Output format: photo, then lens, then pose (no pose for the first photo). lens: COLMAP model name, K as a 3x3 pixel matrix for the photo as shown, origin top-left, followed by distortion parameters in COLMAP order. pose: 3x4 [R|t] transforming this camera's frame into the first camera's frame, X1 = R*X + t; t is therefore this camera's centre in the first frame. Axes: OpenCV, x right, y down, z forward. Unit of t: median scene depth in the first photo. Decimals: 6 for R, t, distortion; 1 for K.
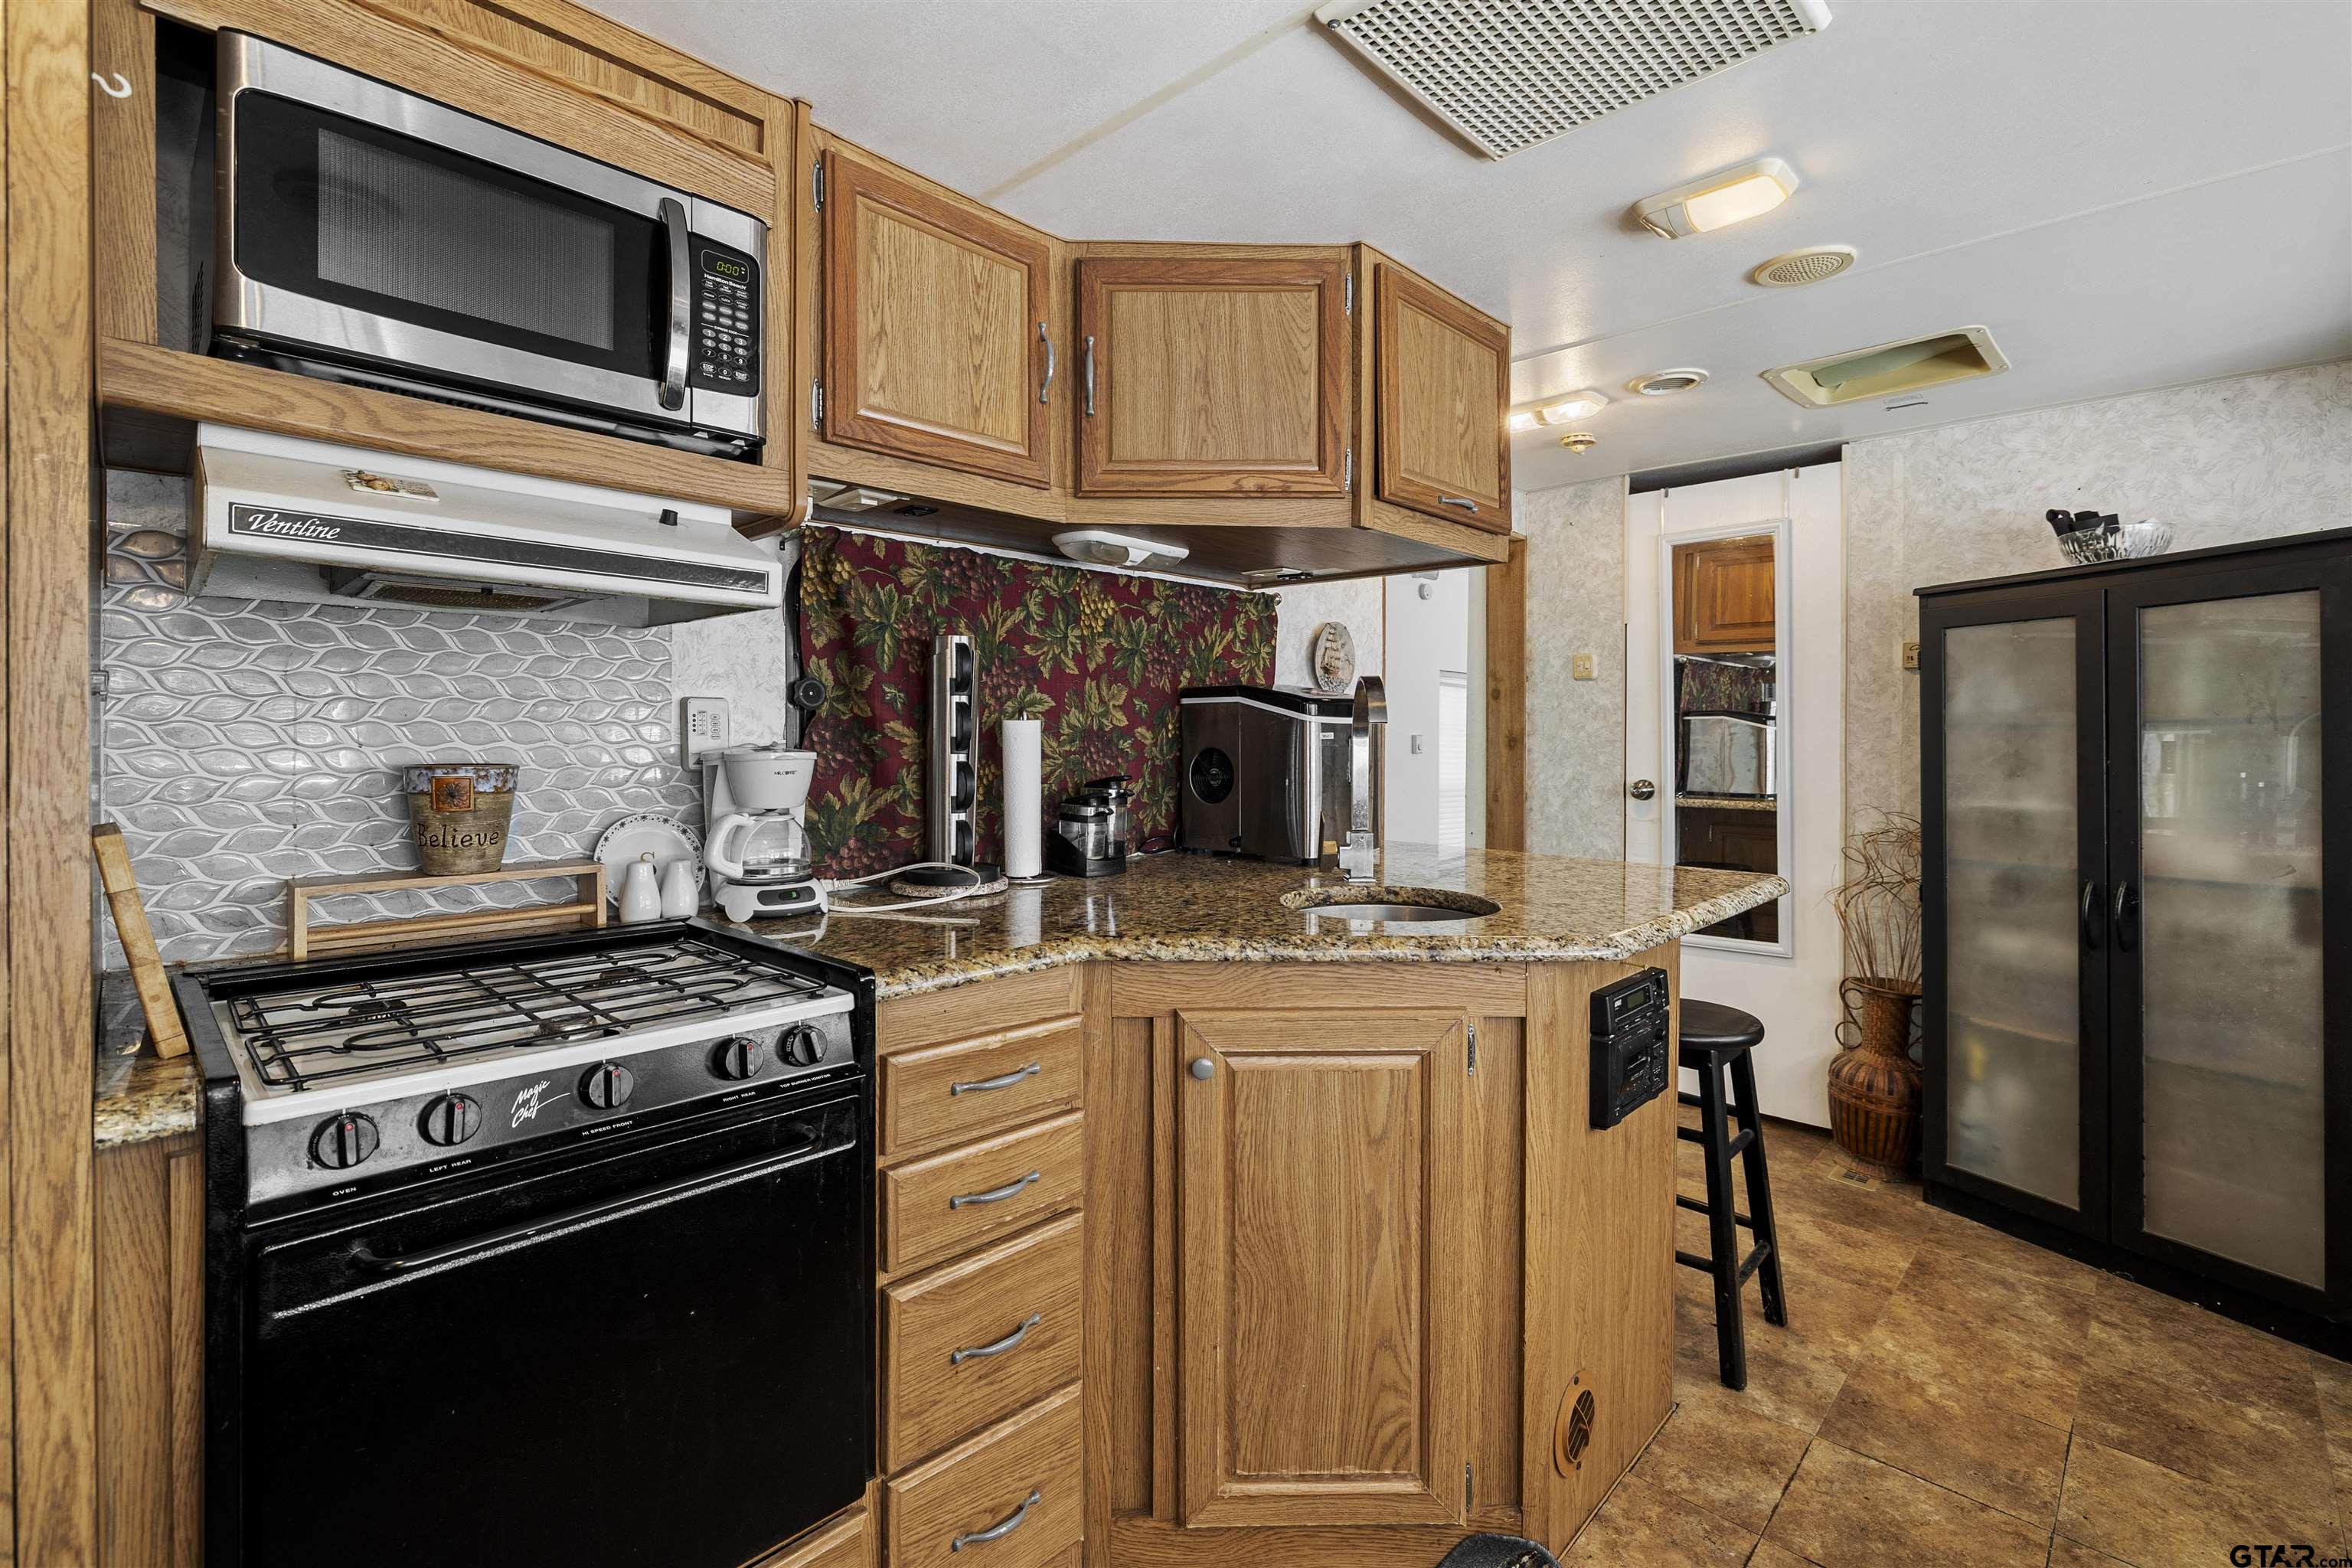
lens RADIAL K [[1051.7, 0, 1167.1], [0, 1051.7, 749.2], [0, 0, 1]] dist [-0.000169, -0.000612]
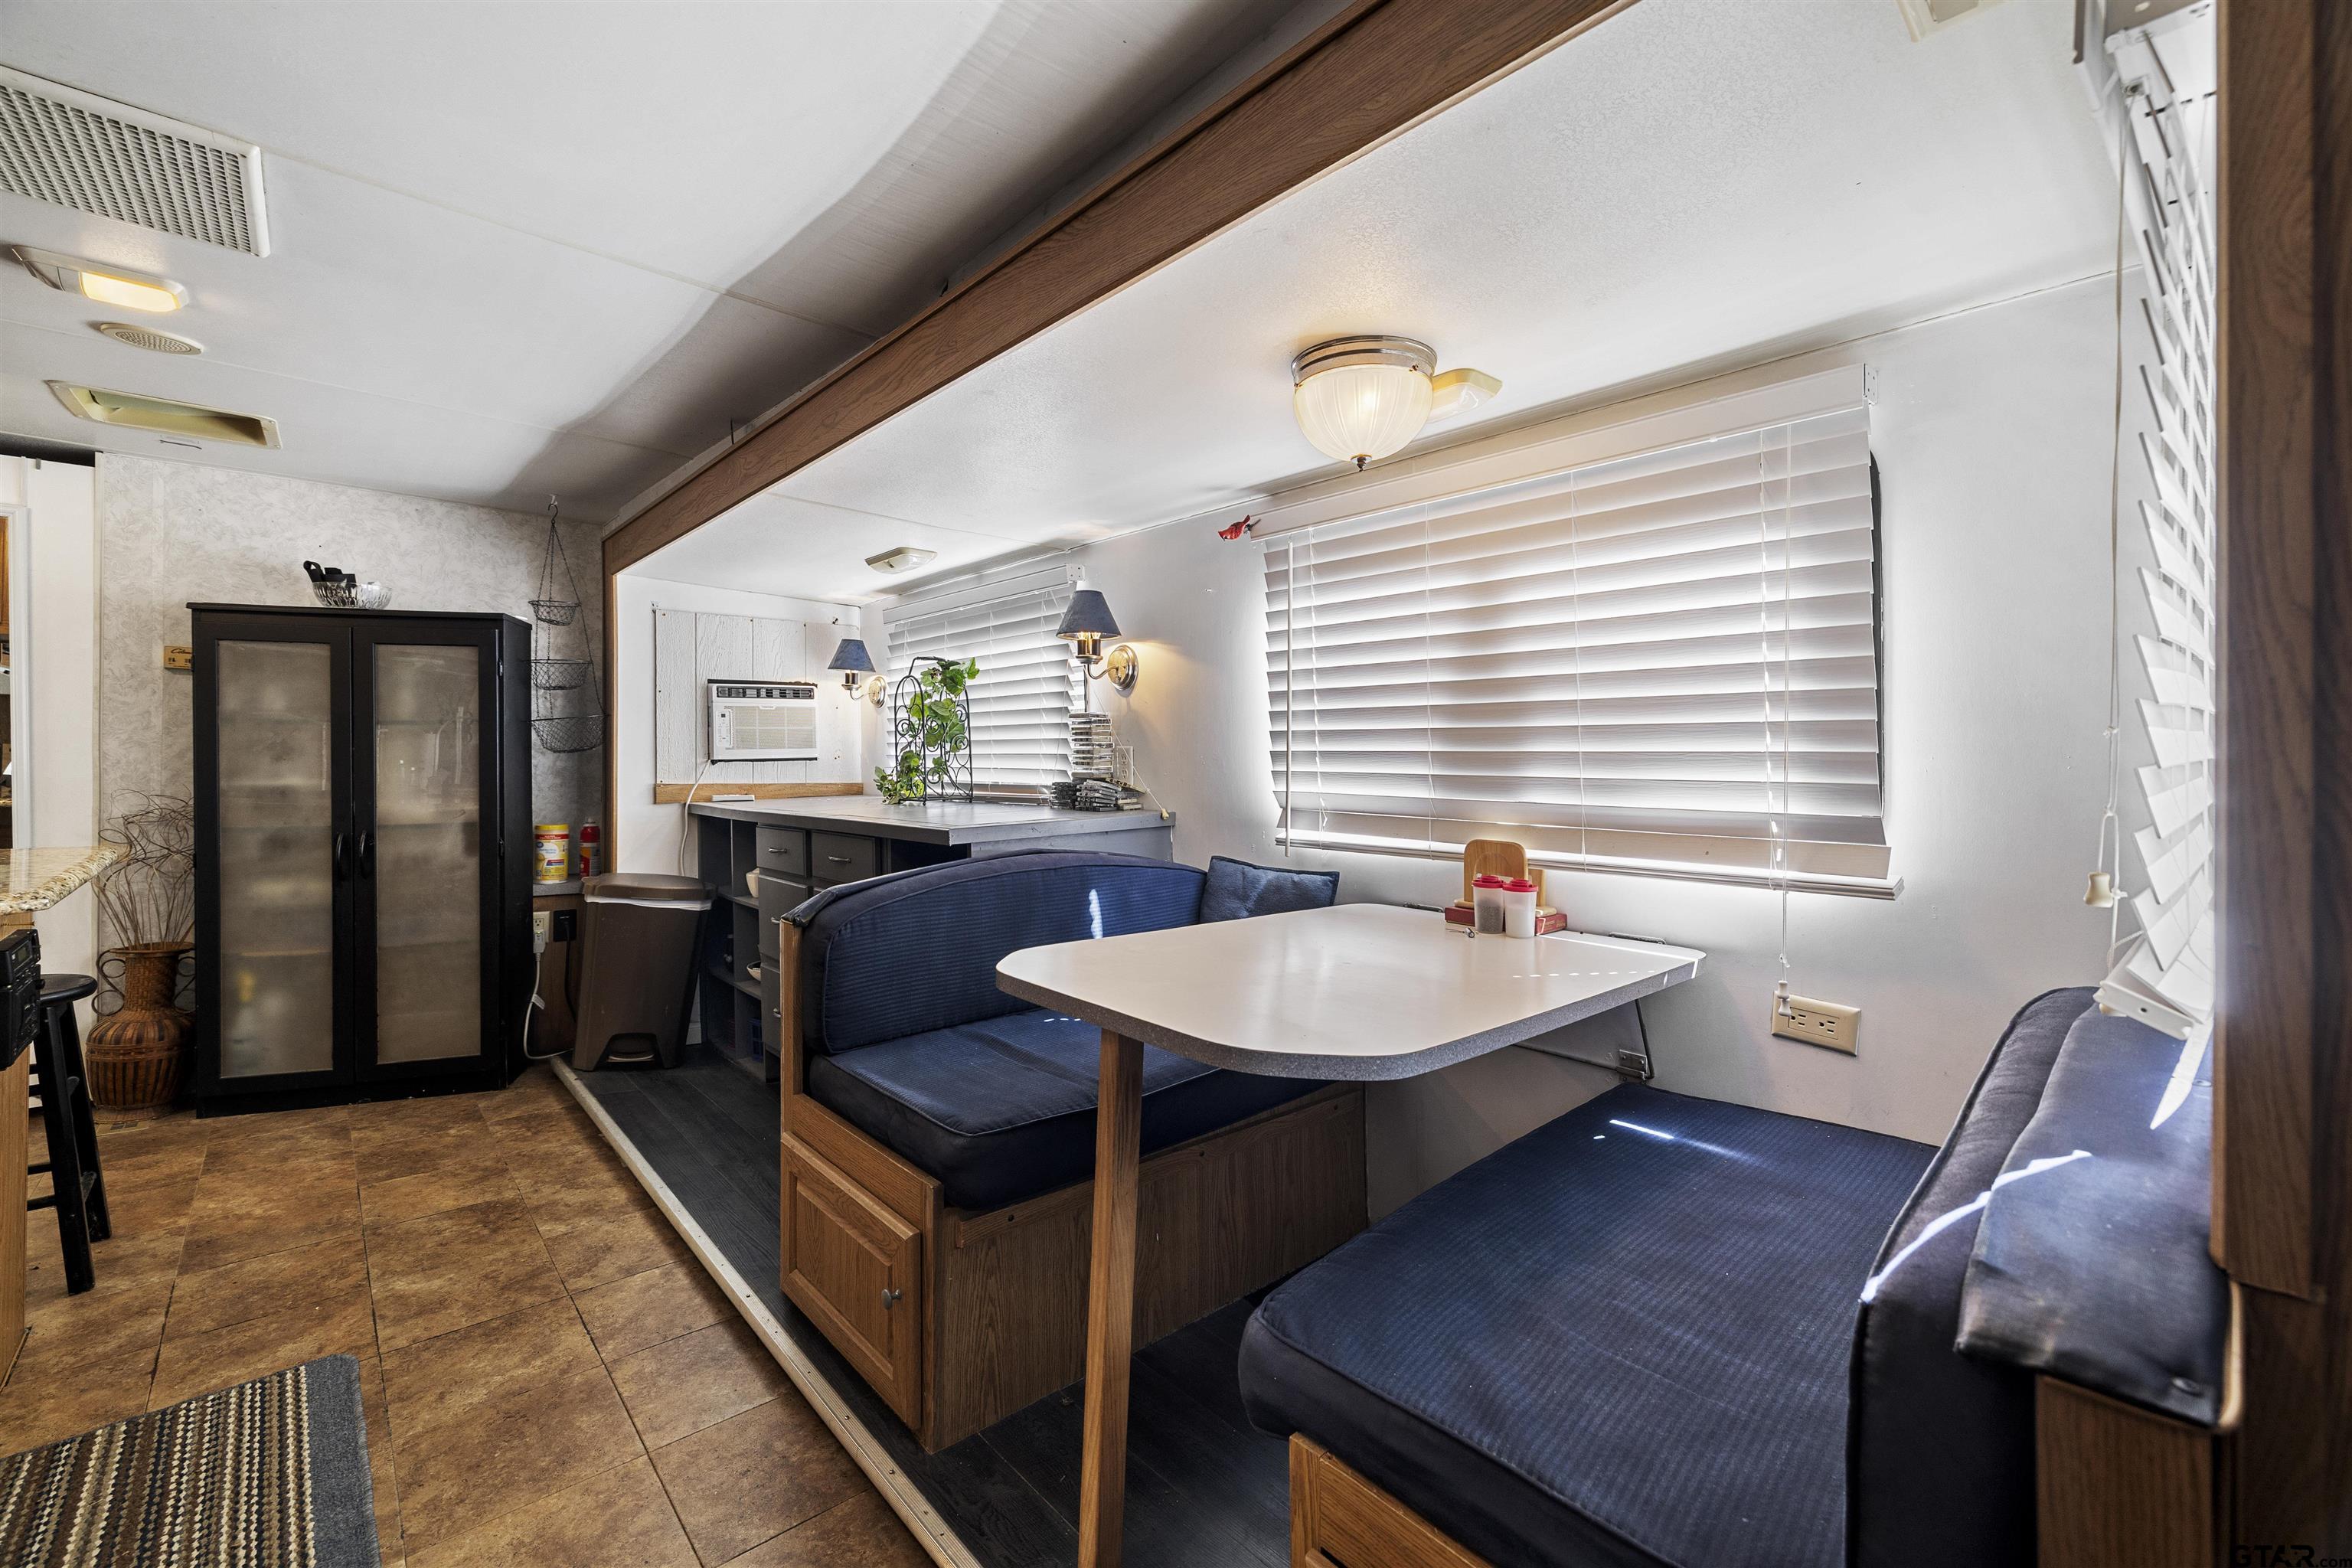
lens RADIAL K [[988.3, 0, 1177.6], [0, 988.3, 746.5], [0, 0, 1]] dist [0.000440, -0.000344]
pose [[0.074099, 0.002651, 0.997247, -0.380047], [-0.002410, 0.999994, -0.002479, 0.010266], [-0.997248, -0.002219, 0.074105, -0.228780]]
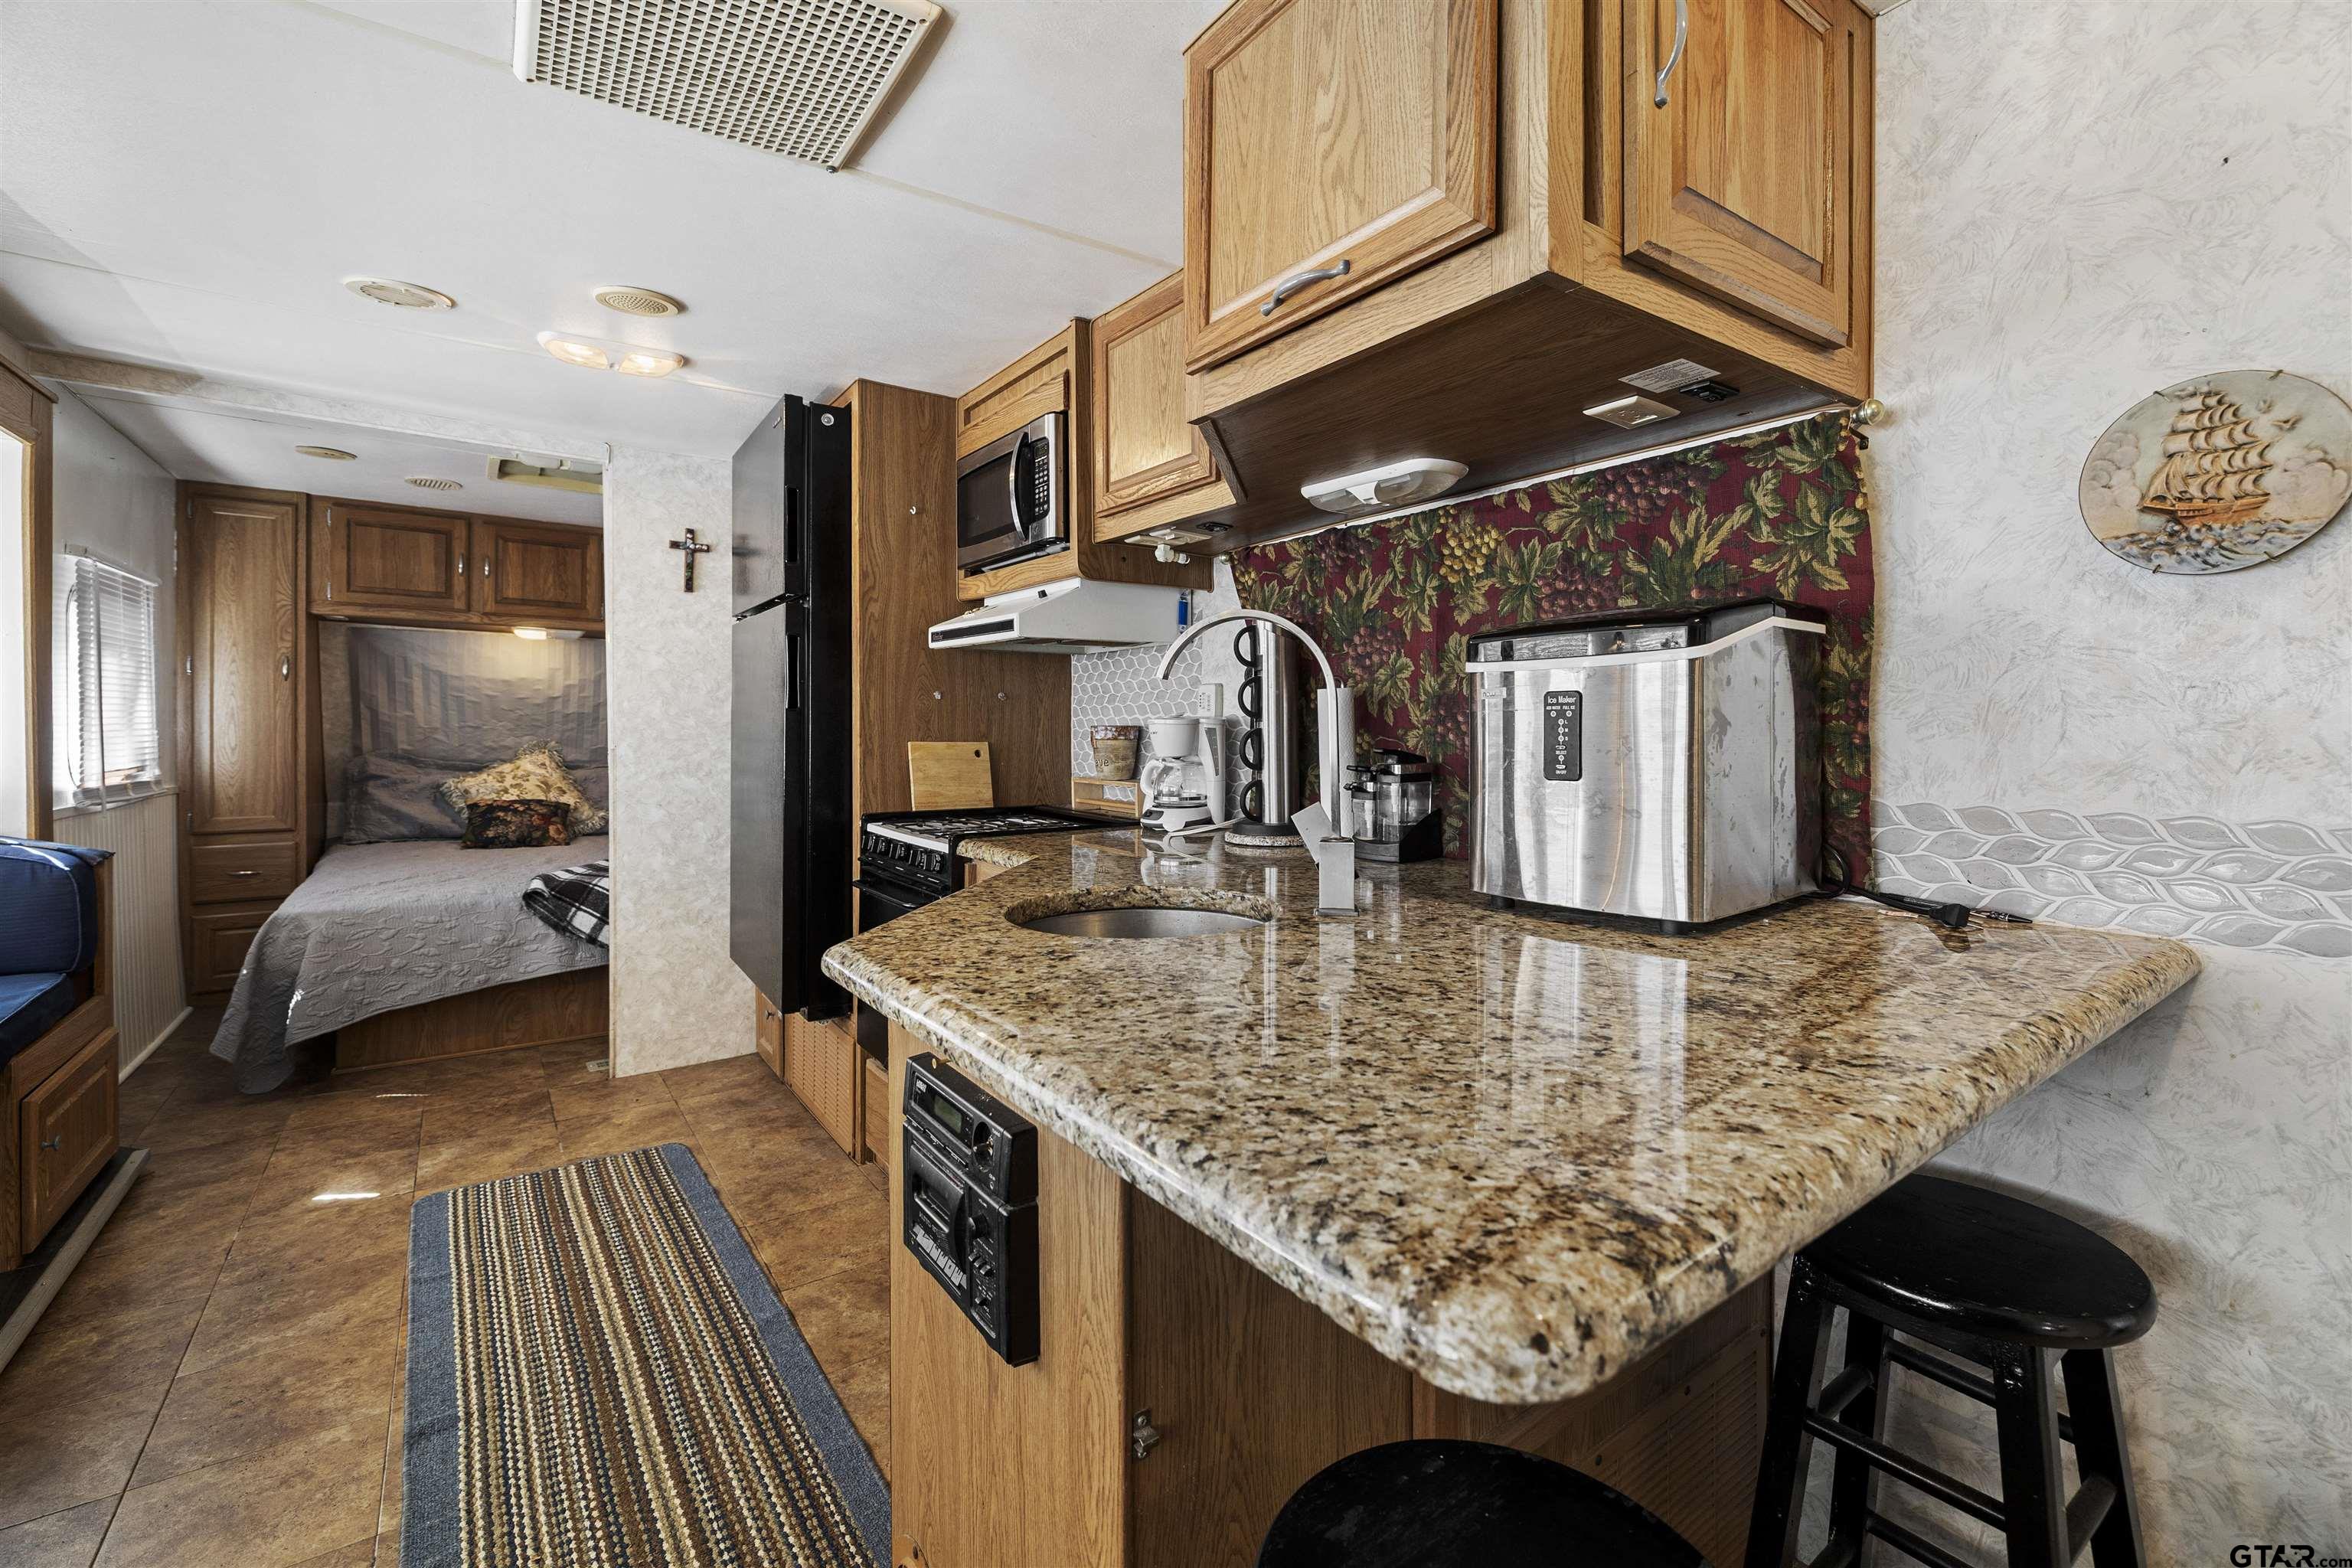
lens RADIAL K [[988.3, 0, 1177.6], [0, 988.3, 746.5], [0, 0, 1]] dist [0.000440, -0.000344]
pose [[-0.169219, 0.018252, -0.985410, 0.720458], [-0.012868, 0.999702, 0.020727, 0.008541], [0.985495, 0.016188, -0.168933, 0.894789]]
